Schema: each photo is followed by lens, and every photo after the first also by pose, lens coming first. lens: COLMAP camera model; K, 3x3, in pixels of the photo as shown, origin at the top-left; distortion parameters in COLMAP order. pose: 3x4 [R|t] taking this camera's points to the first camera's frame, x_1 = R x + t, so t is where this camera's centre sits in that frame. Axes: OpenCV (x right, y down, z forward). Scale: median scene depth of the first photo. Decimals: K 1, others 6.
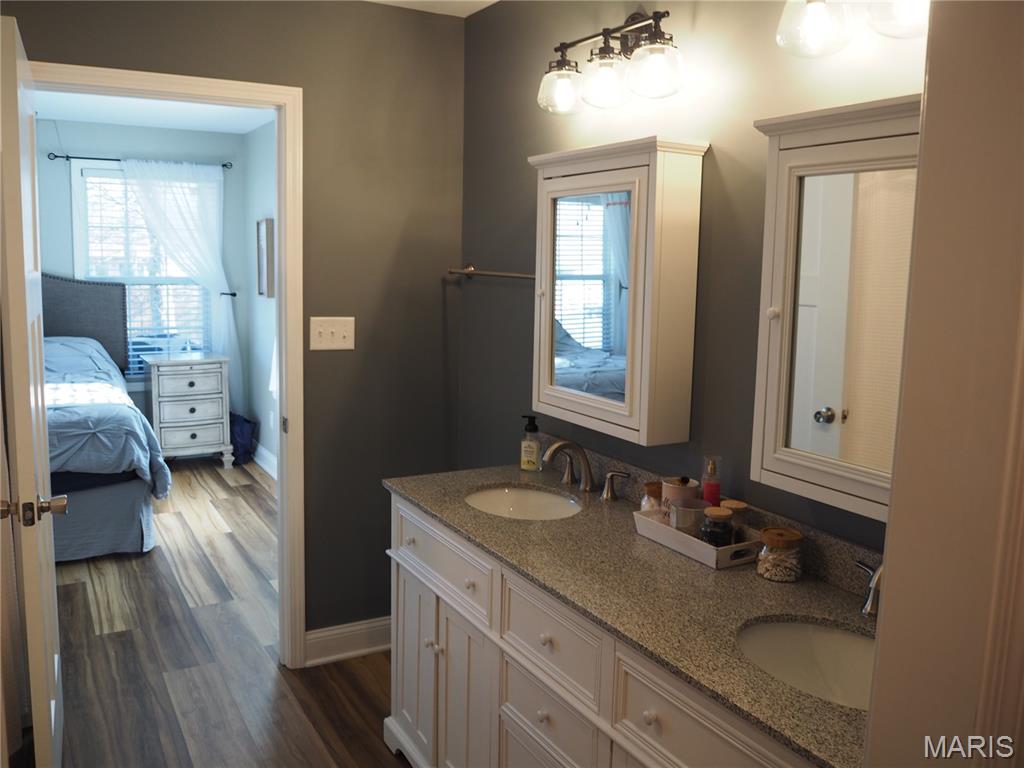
lens RADIAL K [[886.9, 0, 510.6], [0, 886.9, 362.7], [0, 0, 1]] dist [-0.062225, -0.001392]
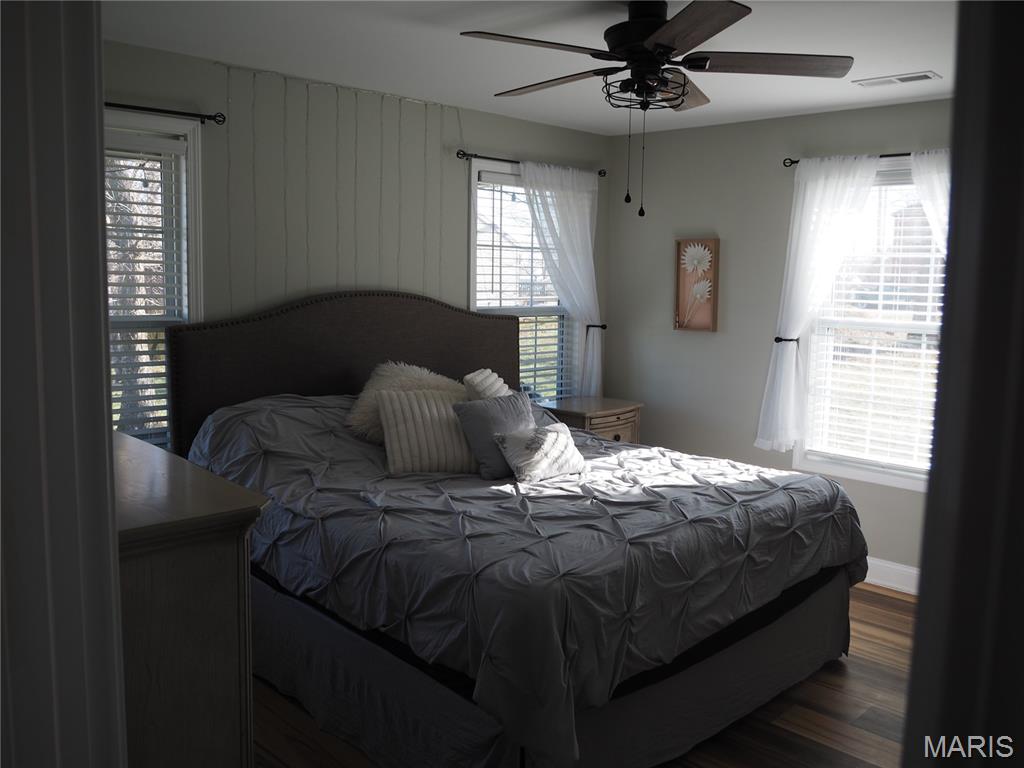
lens RADIAL K [[885.1, 0, 513.3], [0, 885.1, 368.5], [0, 0, 1]] dist [-0.009763, -0.000686]
pose [[0.961290, -0.031002, 0.273788, -0.678391], [0.031327, 0.999504, 0.003185, -0.046132], [-0.273750, 0.005516, 0.961785, 0.224734]]
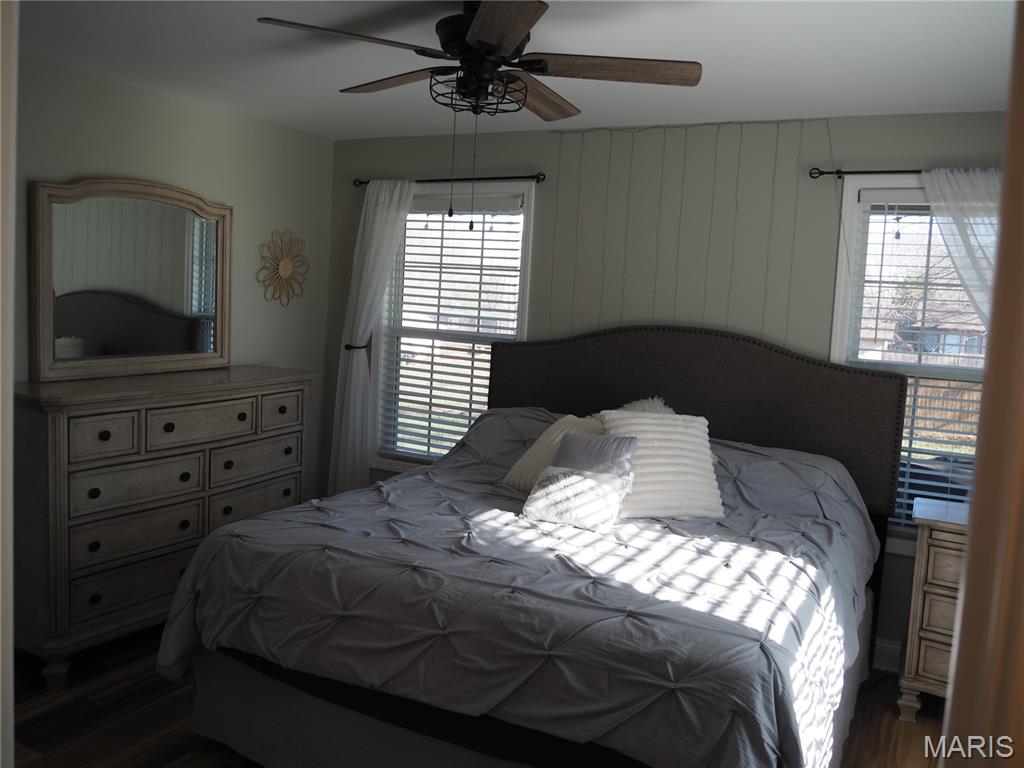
lens RADIAL K [[851.7, 0, 517.9], [0, 851.7, 377.7], [0, 0, 1]] dist [-0.050112, -0.004426]
pose [[0.550842, 0.084858, -0.830285, -0.107692], [-0.135949, 0.990654, 0.011054, -0.059697], [0.823463, 0.106788, 0.557230, 0.463885]]
